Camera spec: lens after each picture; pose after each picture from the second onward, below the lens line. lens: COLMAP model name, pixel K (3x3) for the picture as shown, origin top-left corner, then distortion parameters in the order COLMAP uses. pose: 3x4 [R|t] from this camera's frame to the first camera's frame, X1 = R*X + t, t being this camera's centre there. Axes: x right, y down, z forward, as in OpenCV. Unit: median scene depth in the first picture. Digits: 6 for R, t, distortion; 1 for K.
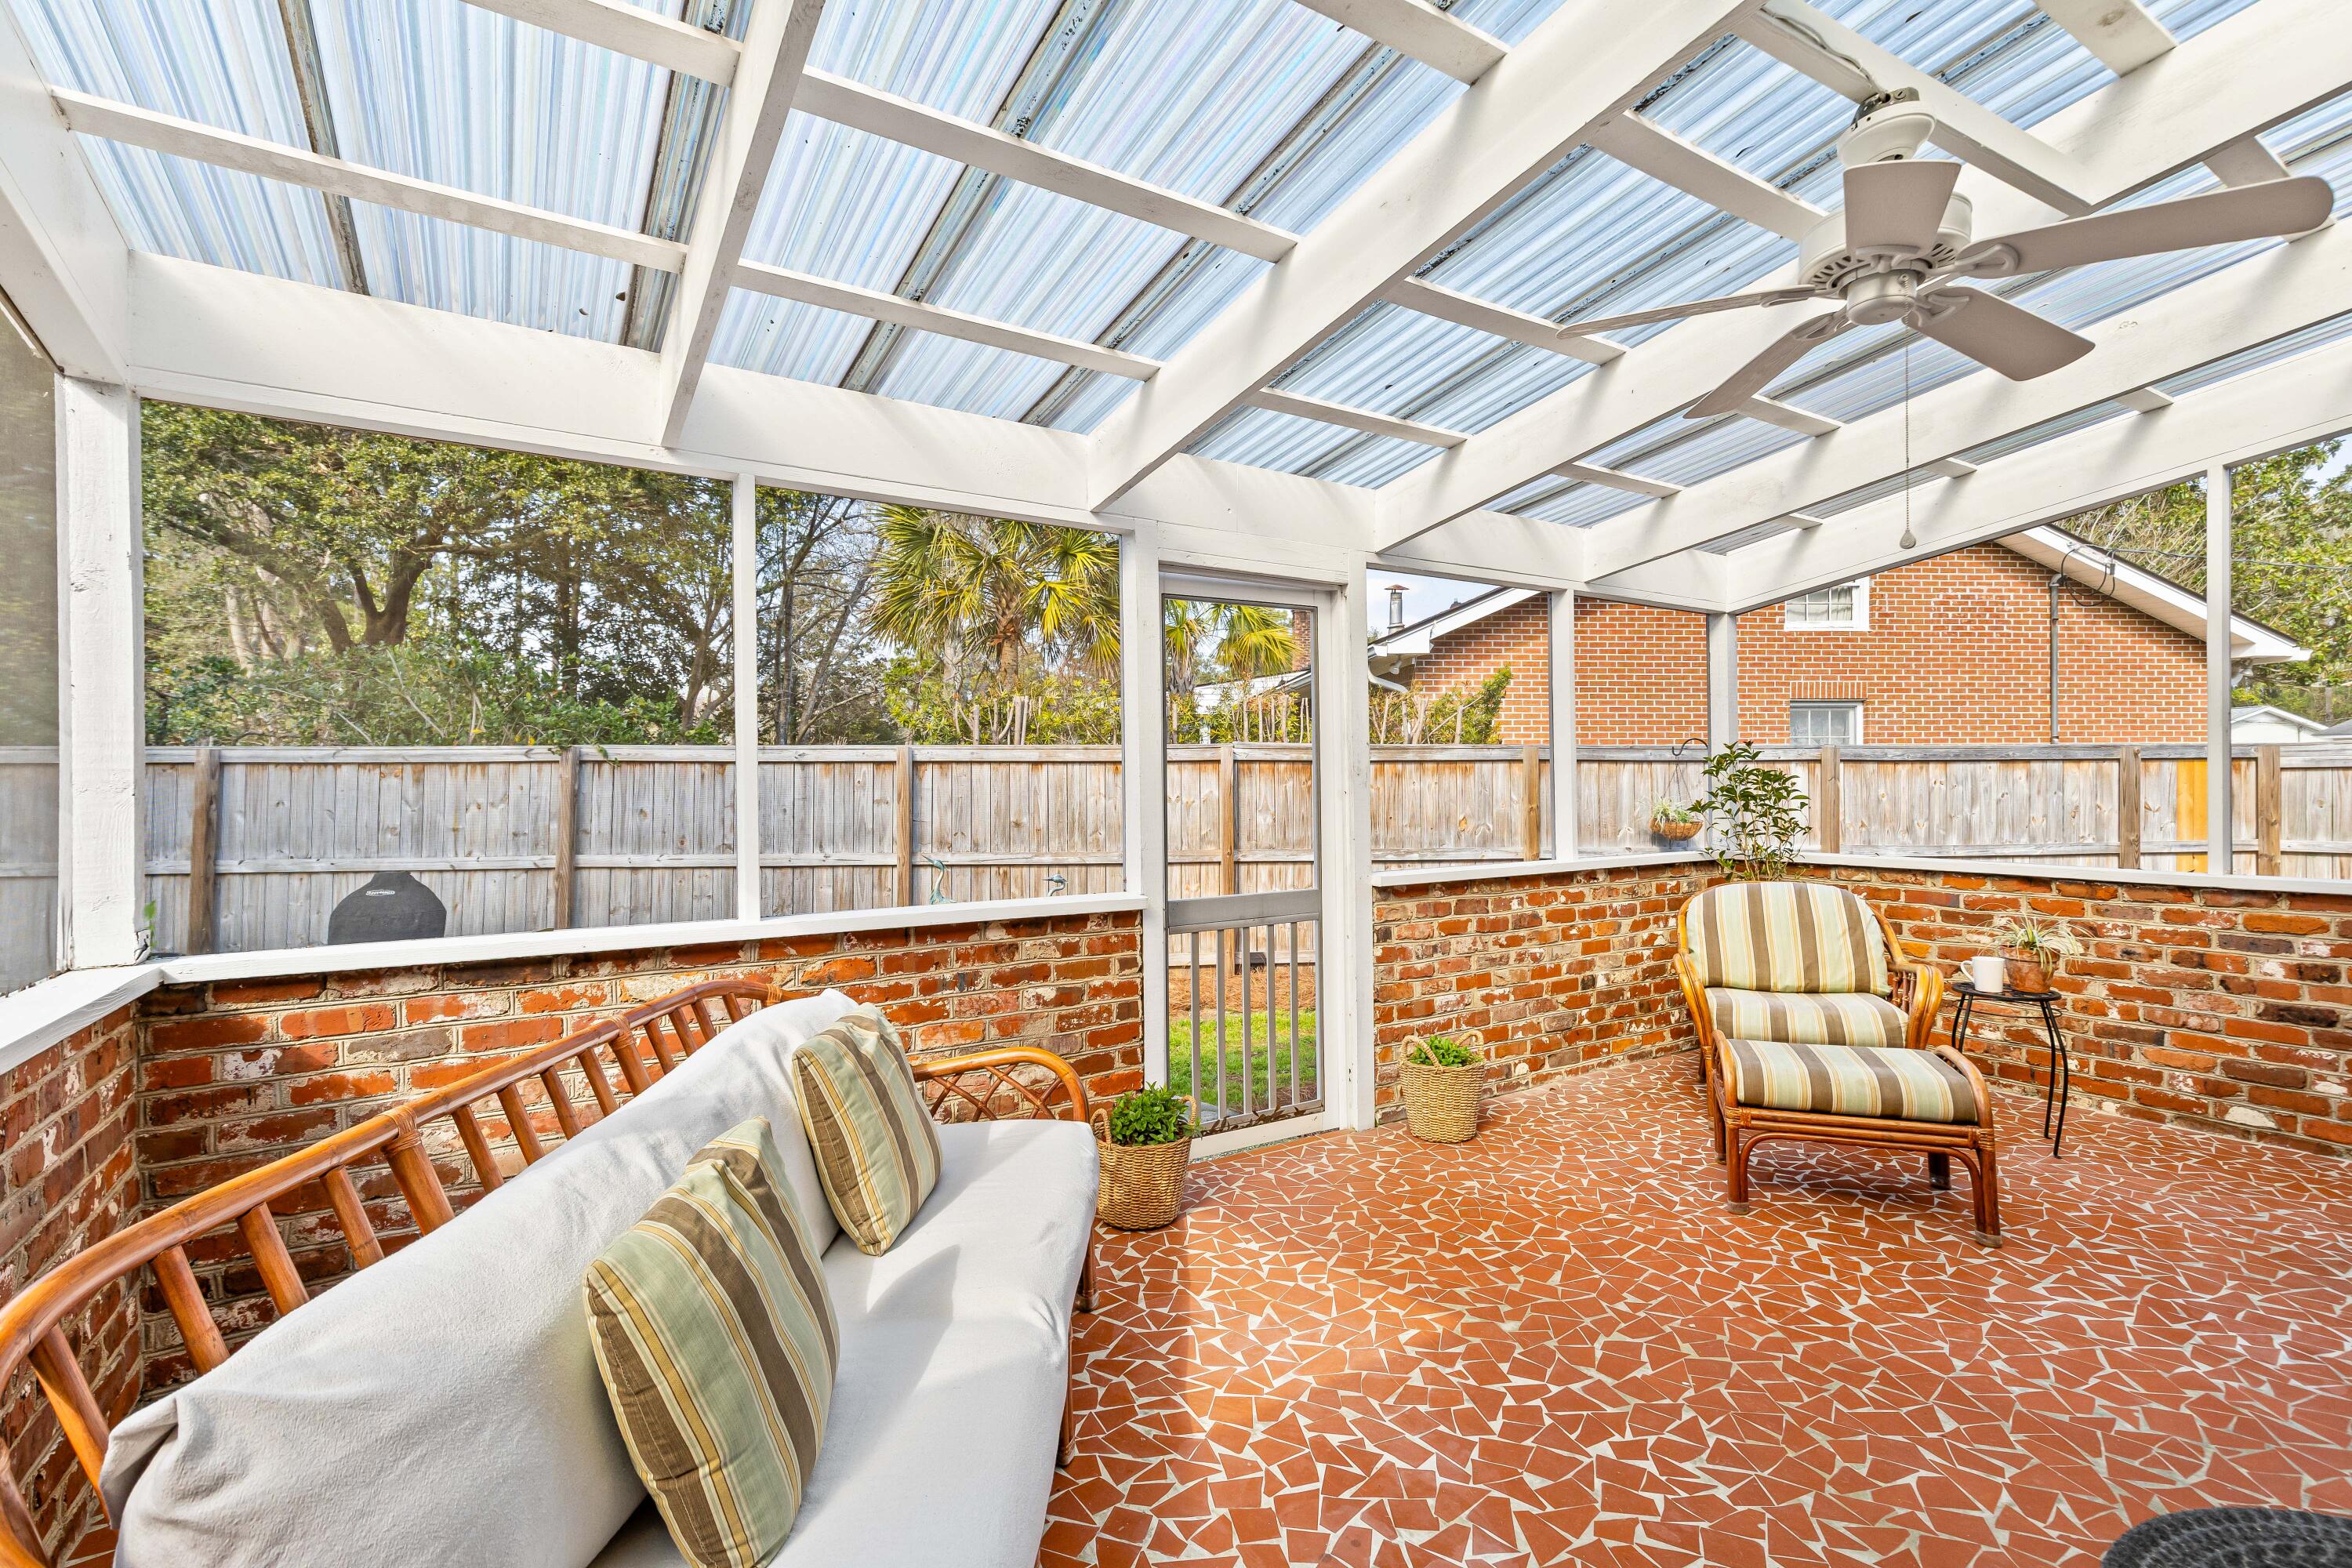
lens RADIAL K [[1064.7, 0, 1182.9], [0, 1064.7, 772.3], [0, 0, 1]] dist [0.007127, -0.000837]
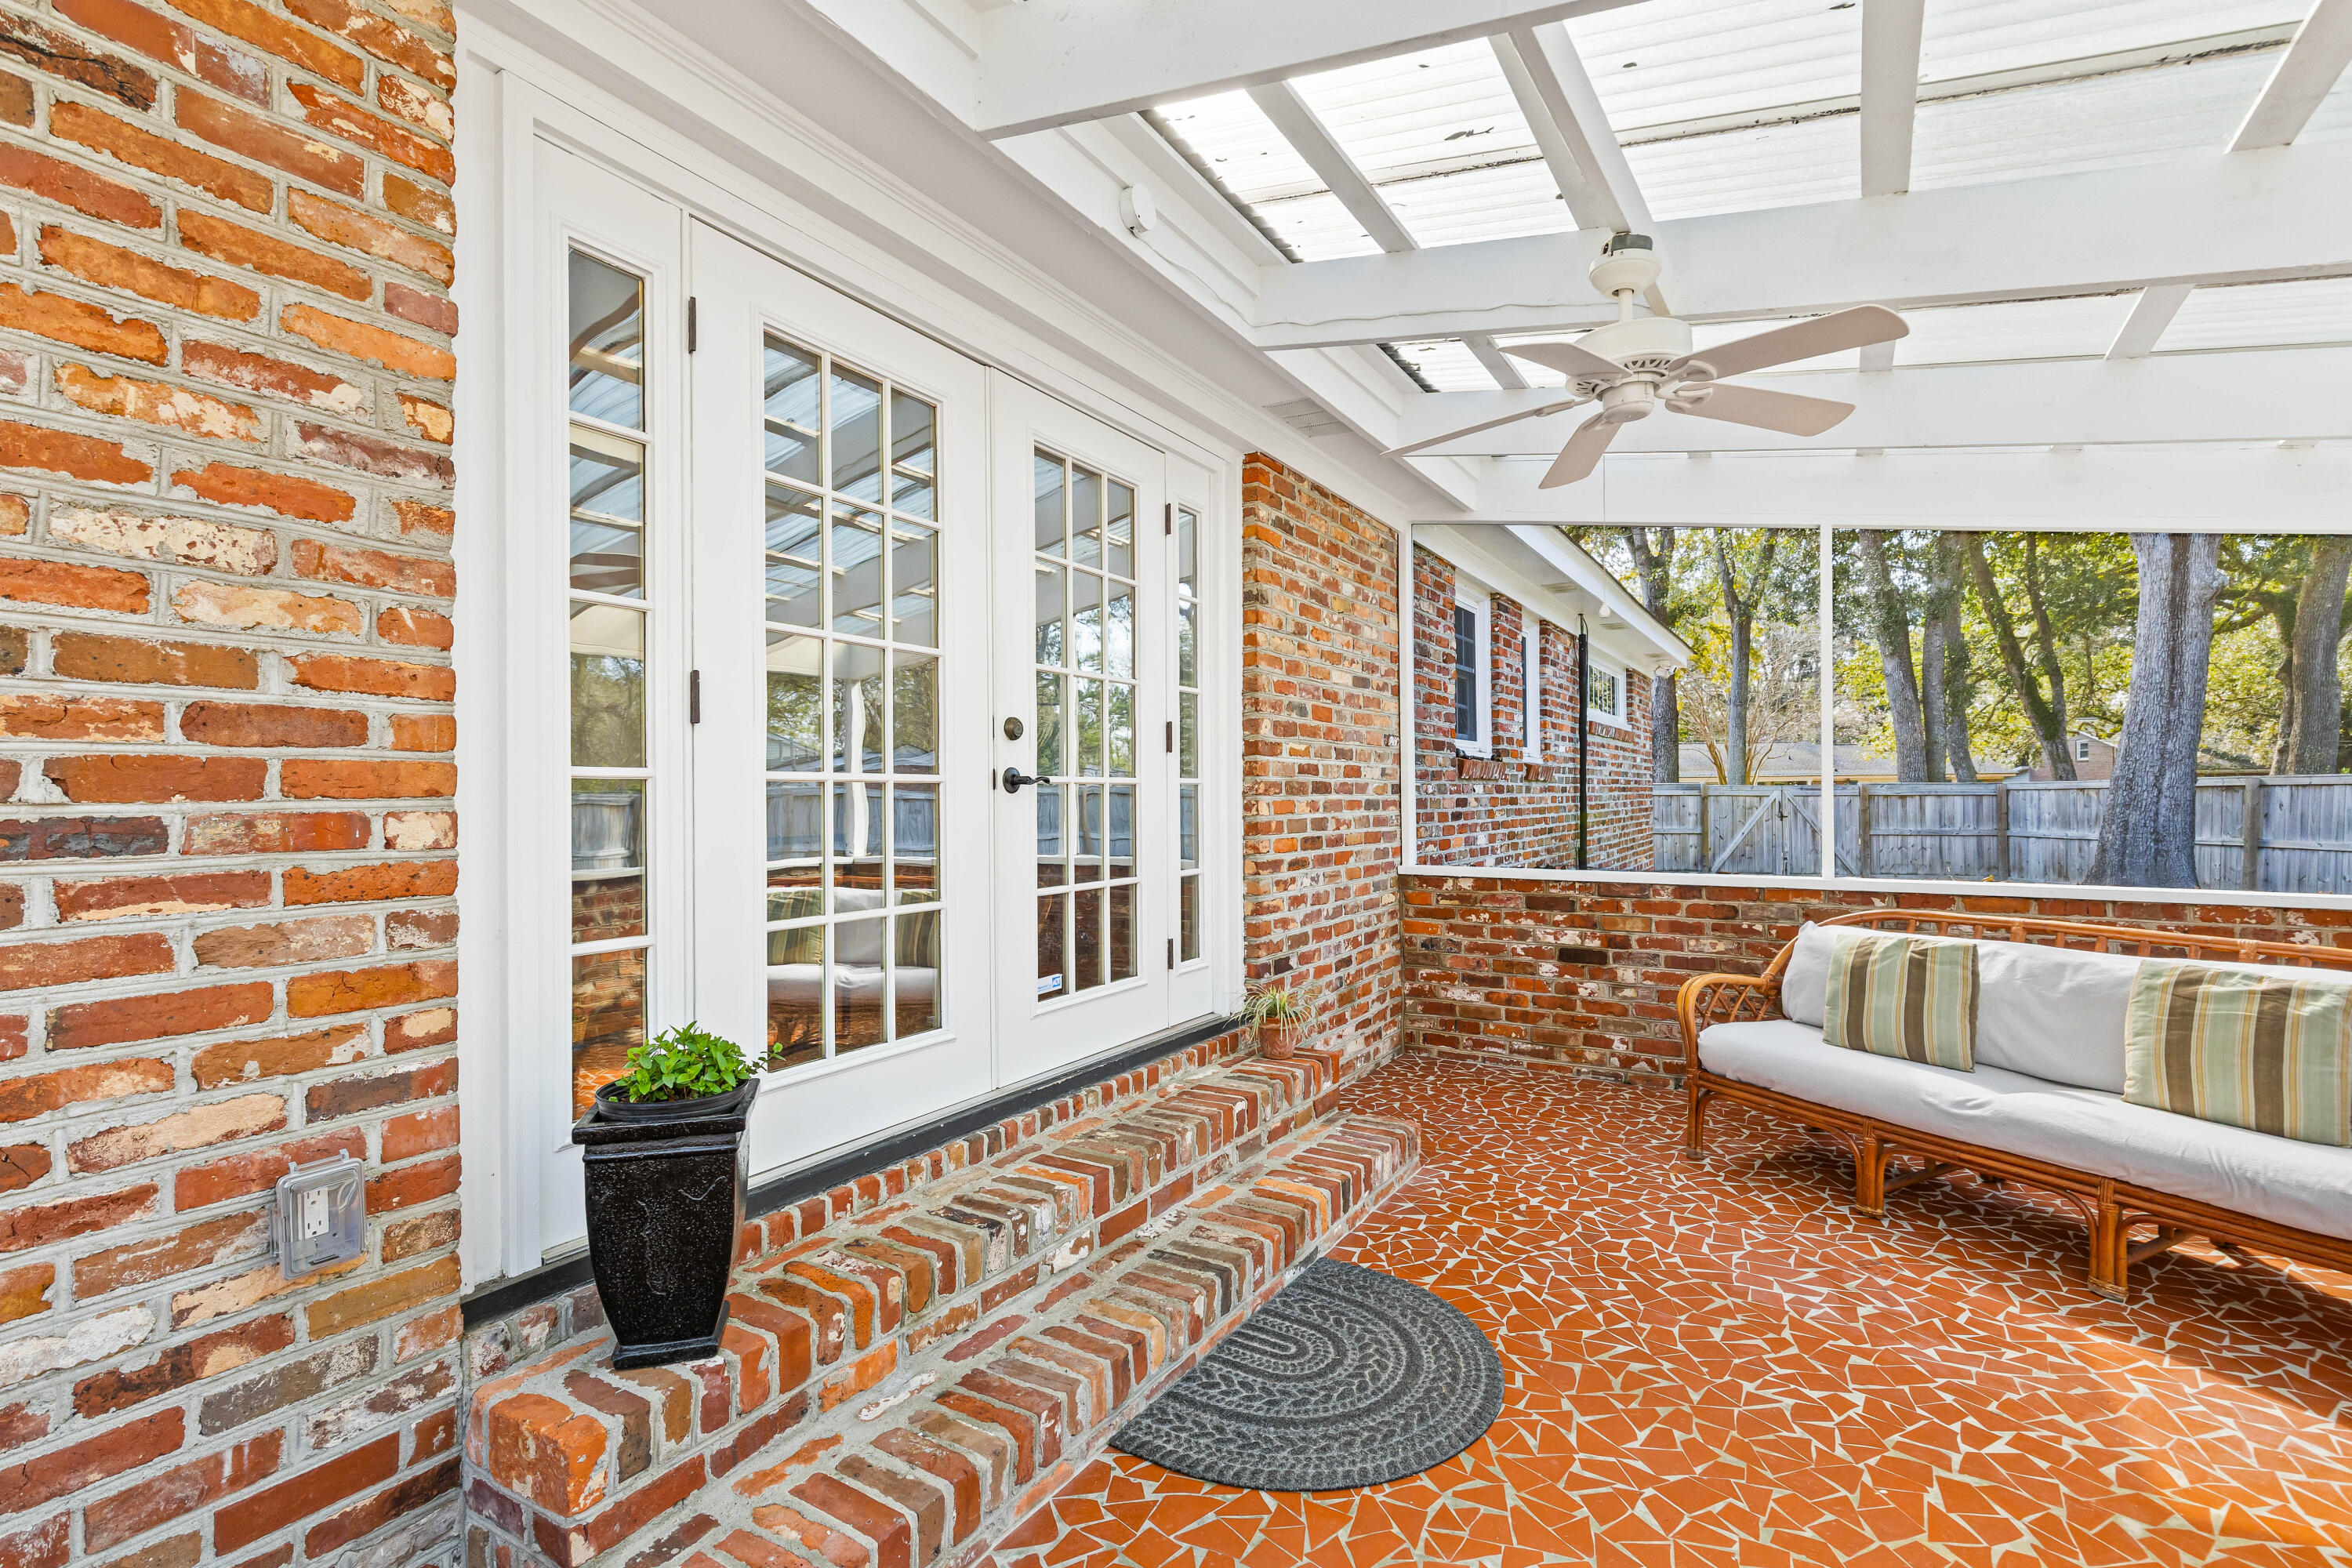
lens RADIAL K [[1064.7, 0, 1172.2], [0, 1064.7, 793.2], [0, 0, 1]] dist [0.007127, -0.000837]
pose [[-0.904008, 0.011457, -0.427362, 0.909613], [0.013823, 0.999901, -0.002435, -0.000510], [0.427292, -0.008109, -0.904077, 1.034133]]
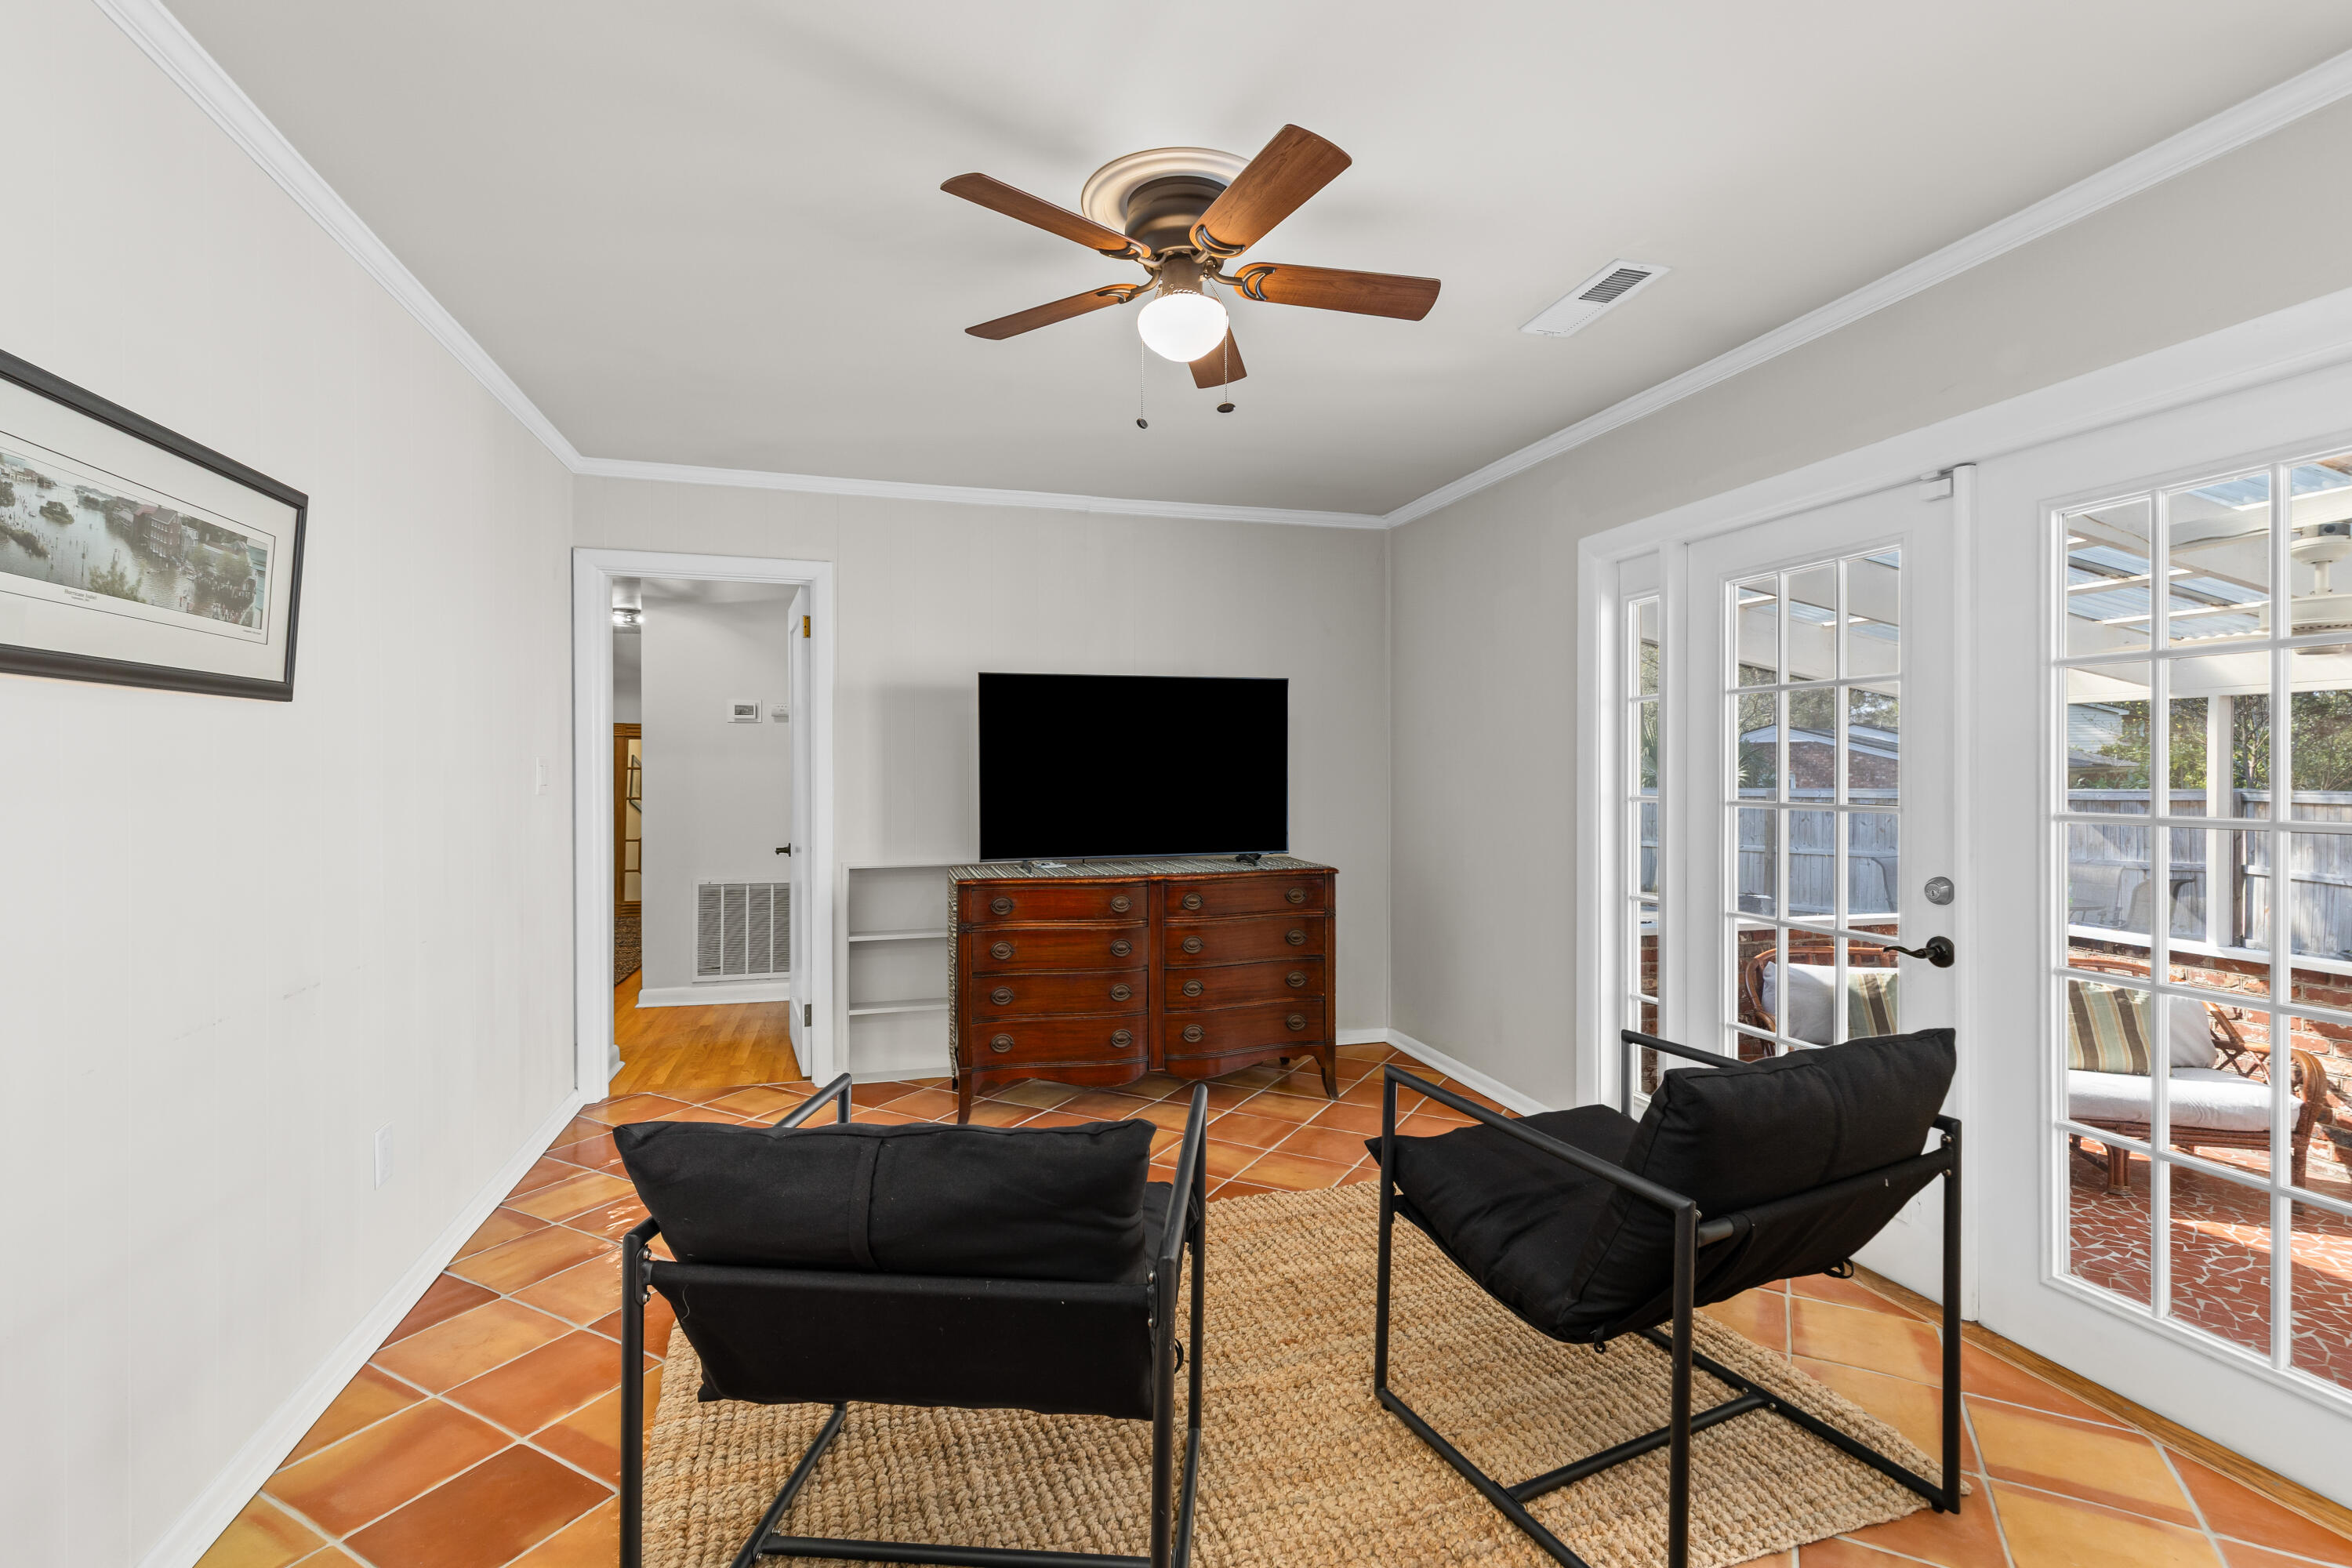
lens RADIAL K [[1064.7, 0, 1173.0], [0, 1064.7, 778.7], [0, 0, 1]] dist [0.007127, -0.000837]
pose [[-0.292779, 0.016164, -0.956044, 1.525059], [0.005573, 0.999869, 0.015198, -0.150811], [0.956164, -0.000878, -0.292831, -0.122830]]
